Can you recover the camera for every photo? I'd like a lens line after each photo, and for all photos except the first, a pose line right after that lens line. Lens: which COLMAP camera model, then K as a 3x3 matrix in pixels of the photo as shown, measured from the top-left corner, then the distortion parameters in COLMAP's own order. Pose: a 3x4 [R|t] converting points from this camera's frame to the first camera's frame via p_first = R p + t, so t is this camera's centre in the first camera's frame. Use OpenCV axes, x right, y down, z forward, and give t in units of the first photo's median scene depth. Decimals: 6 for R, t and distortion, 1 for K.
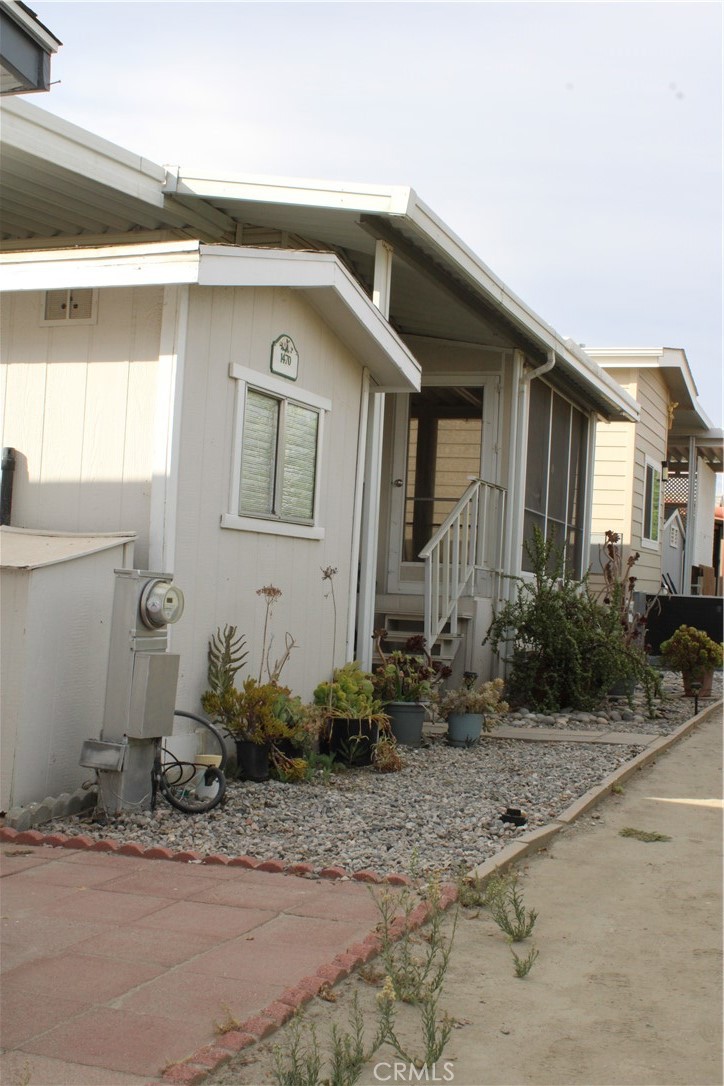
lens RADIAL K [[1435.6, 0, 364.2], [0, 1435.6, 543.1], [0, 0, 1]] dist [-0.121814, -0.000349]
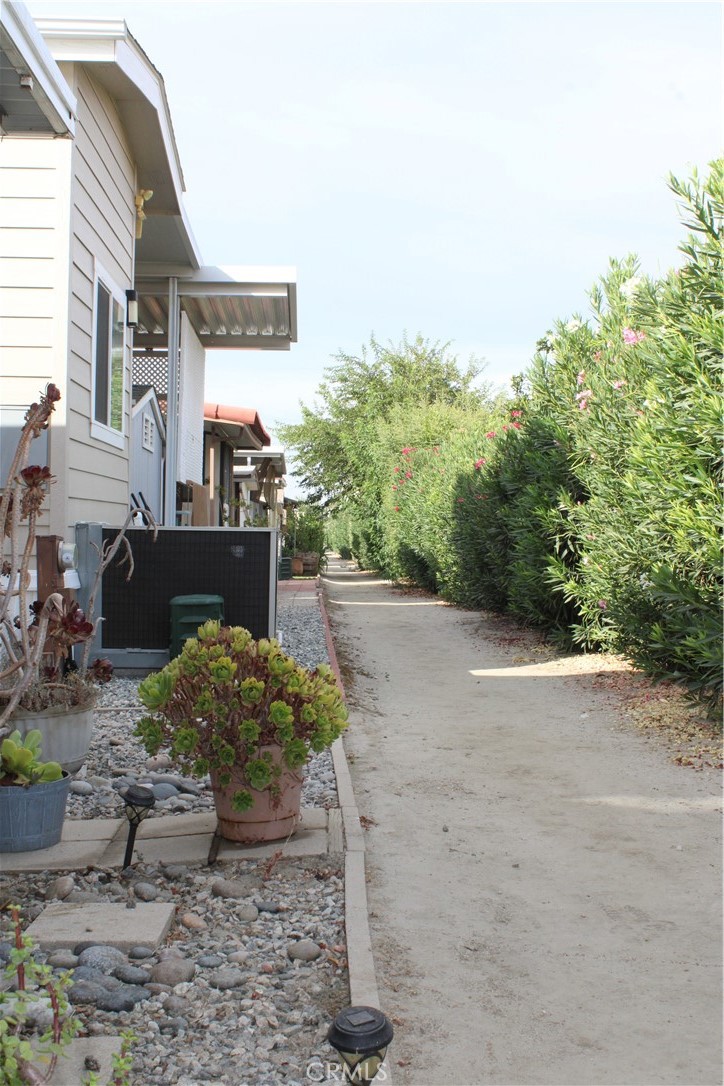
lens RADIAL K [[1435.6, 0, 364.2], [0, 1435.6, 543.1], [0, 0, 1]] dist [-0.121814, -0.000349]
pose [[0.932354, -0.038716, 0.359468, 0.086442], [0.022227, 0.998507, 0.049894, 0.015191], [-0.360863, -0.038529, 0.931823, 0.420589]]
